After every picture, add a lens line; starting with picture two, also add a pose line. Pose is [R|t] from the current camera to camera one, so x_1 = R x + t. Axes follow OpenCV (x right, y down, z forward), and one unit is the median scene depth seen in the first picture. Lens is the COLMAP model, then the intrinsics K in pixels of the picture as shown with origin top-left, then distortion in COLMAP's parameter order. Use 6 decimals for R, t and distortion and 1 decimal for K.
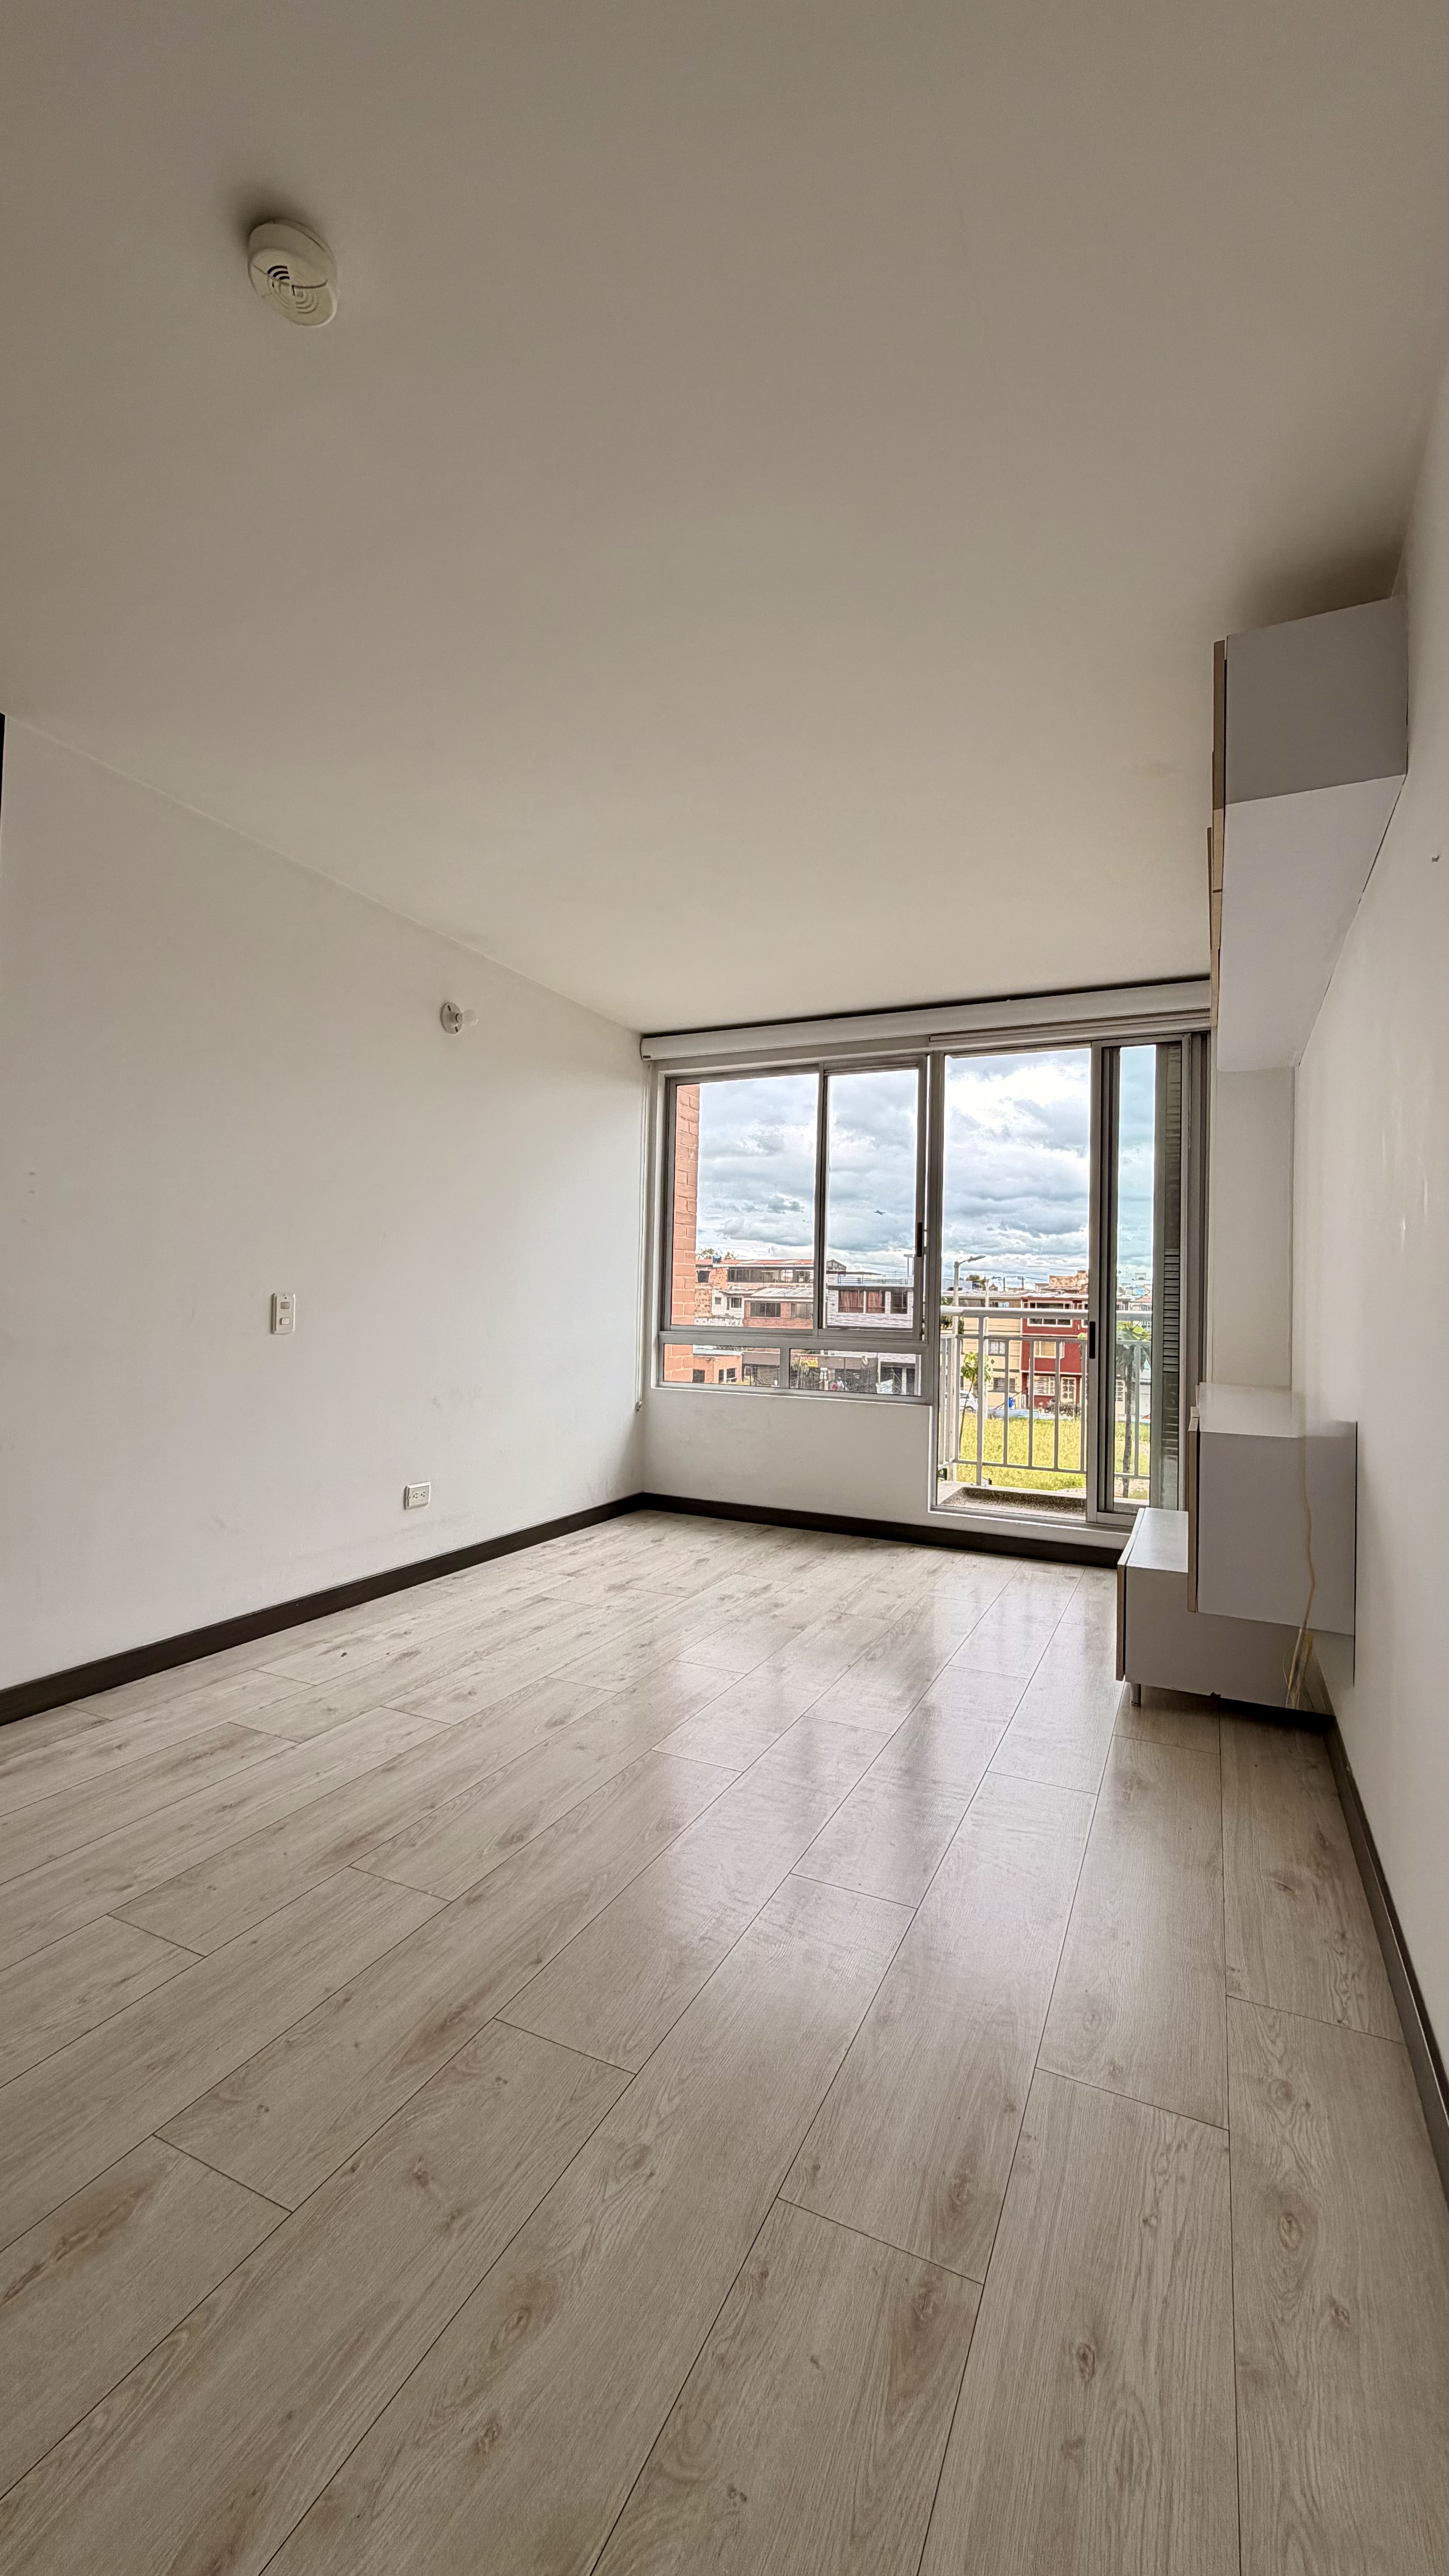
lens RADIAL K [[1020.8, 0, 722.6], [0, 1020.8, 1287.6], [0, 0, 1]] dist [0.001280, 0.000648]
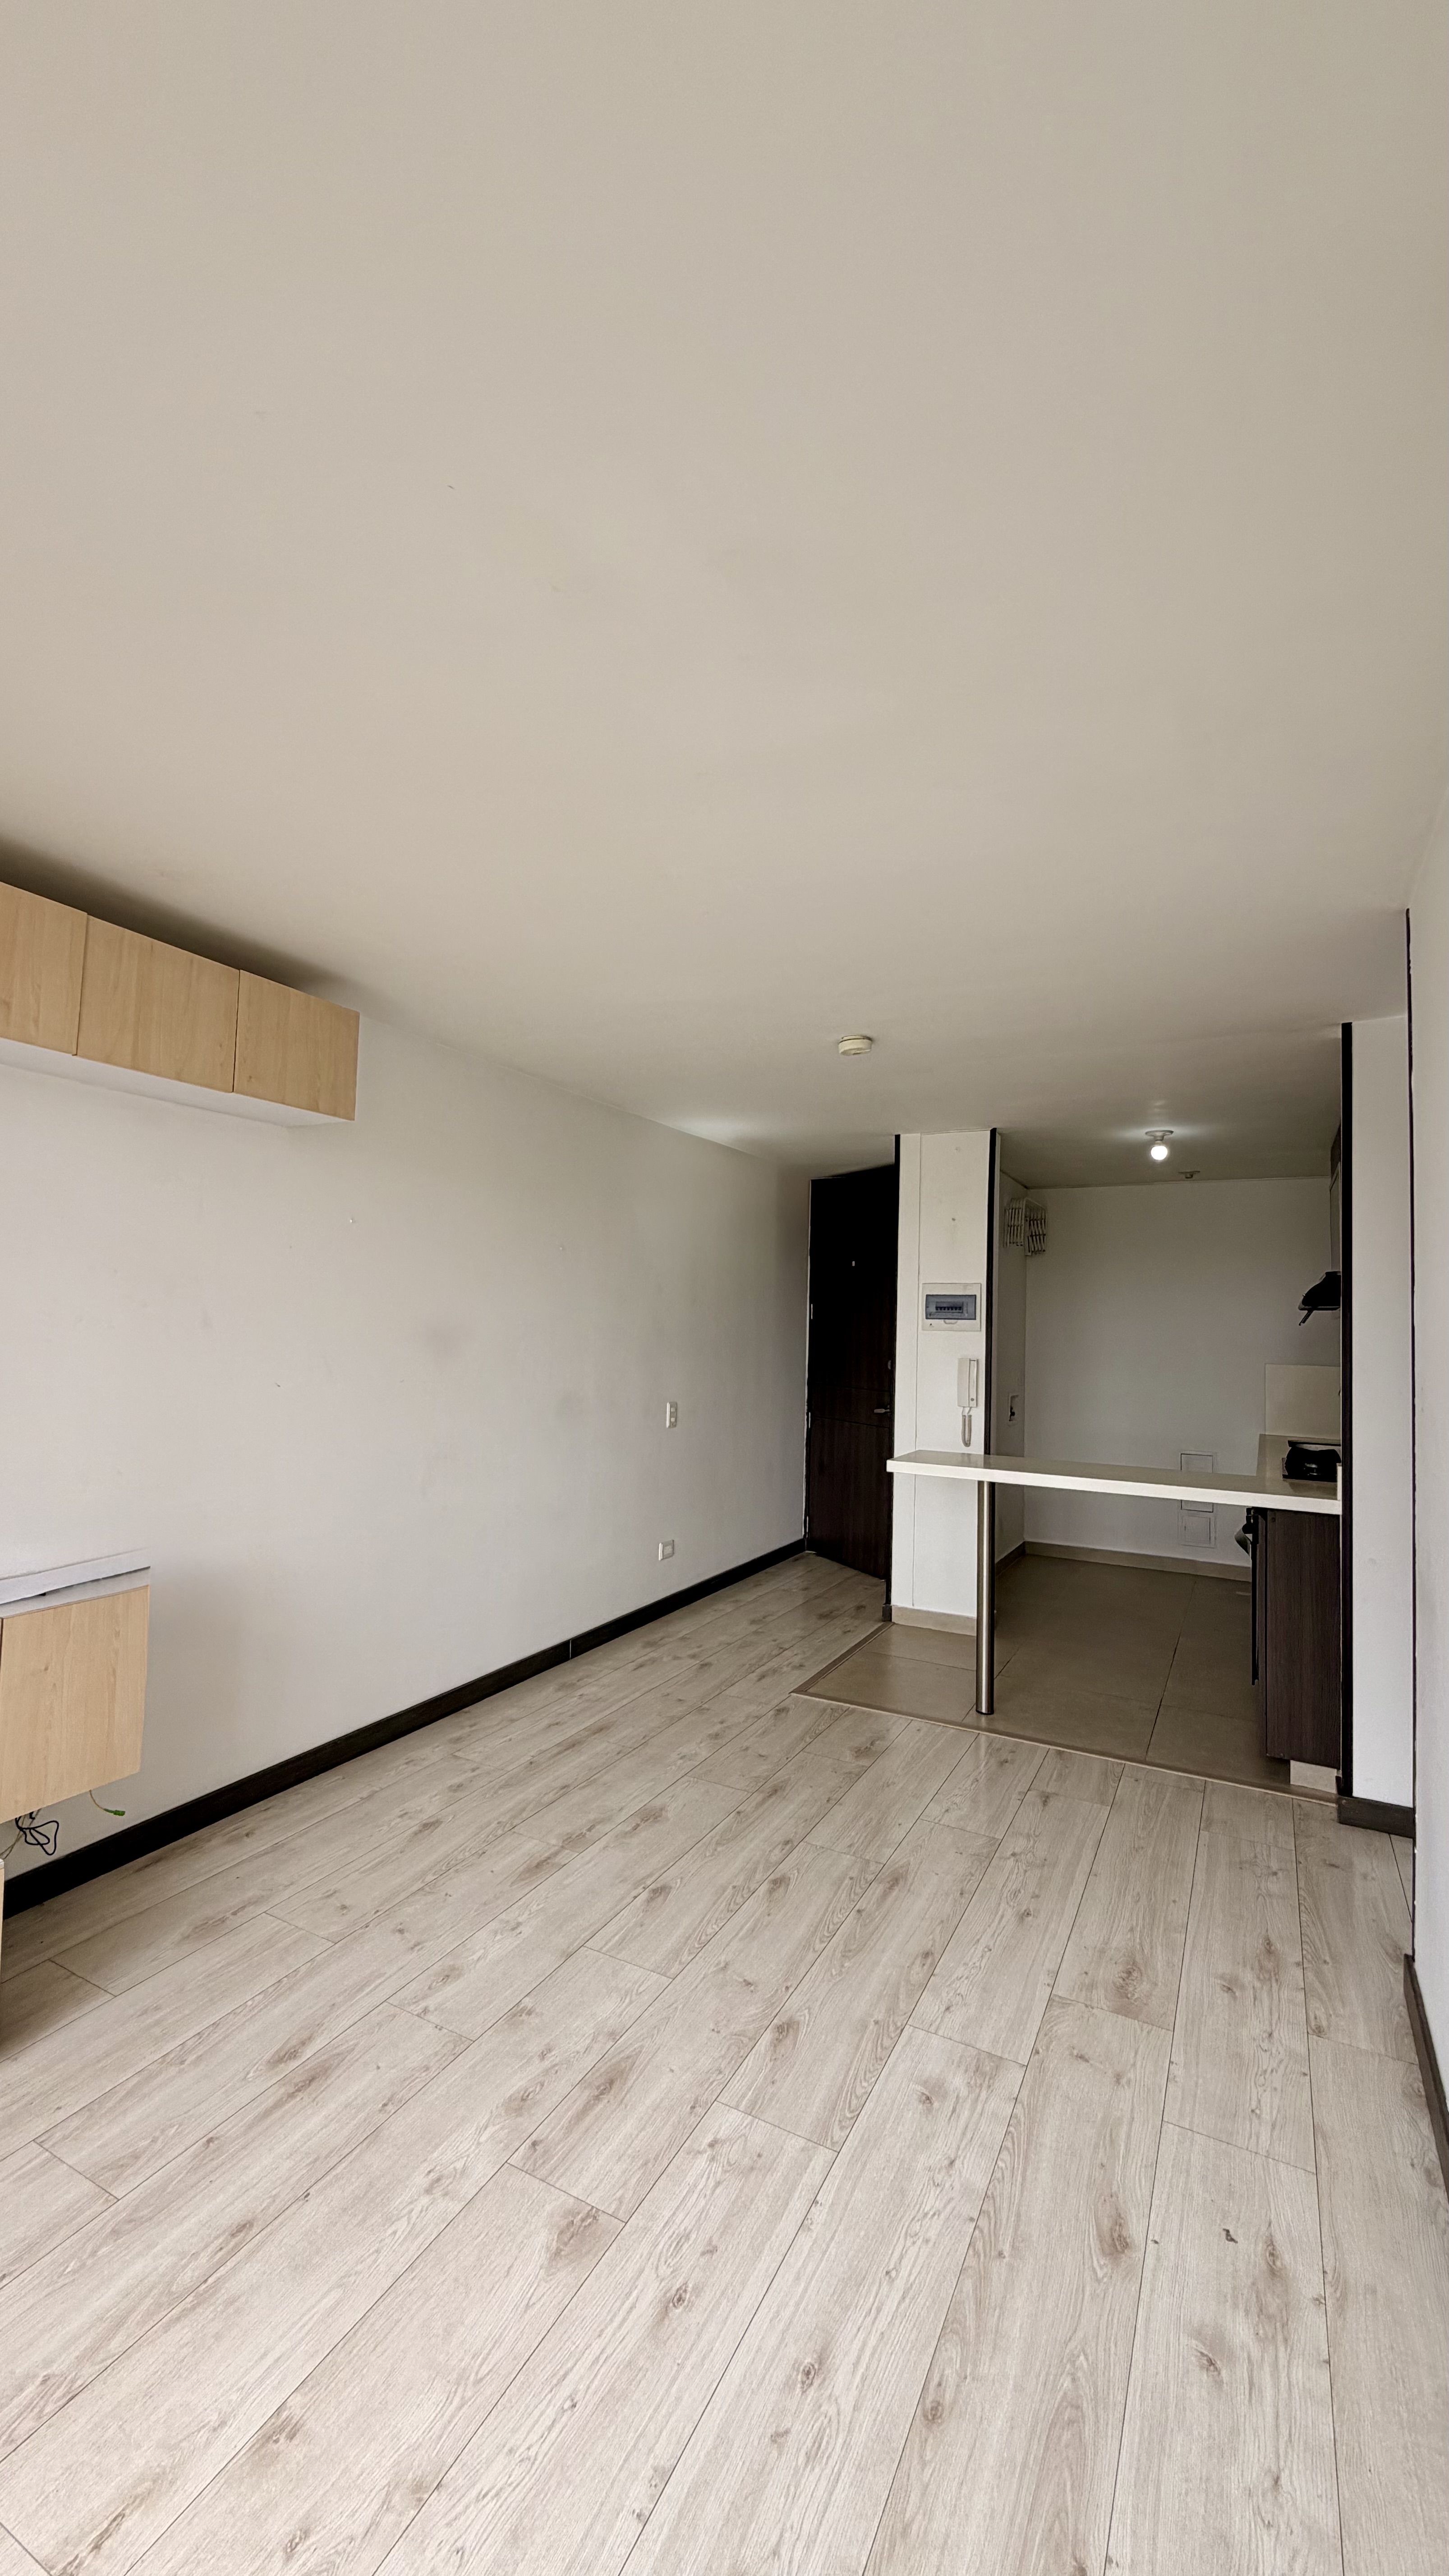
lens RADIAL K [[1020.8, 0, 725.1], [0, 1020.8, 1284.0], [0, 0, 1]] dist [0.001280, 0.000648]
pose [[-0.997998, -0.049629, 0.039206, -0.132241], [-0.051766, 0.997116, -0.055504, -0.134654], [-0.036338, -0.057422, -0.997688, 2.094114]]
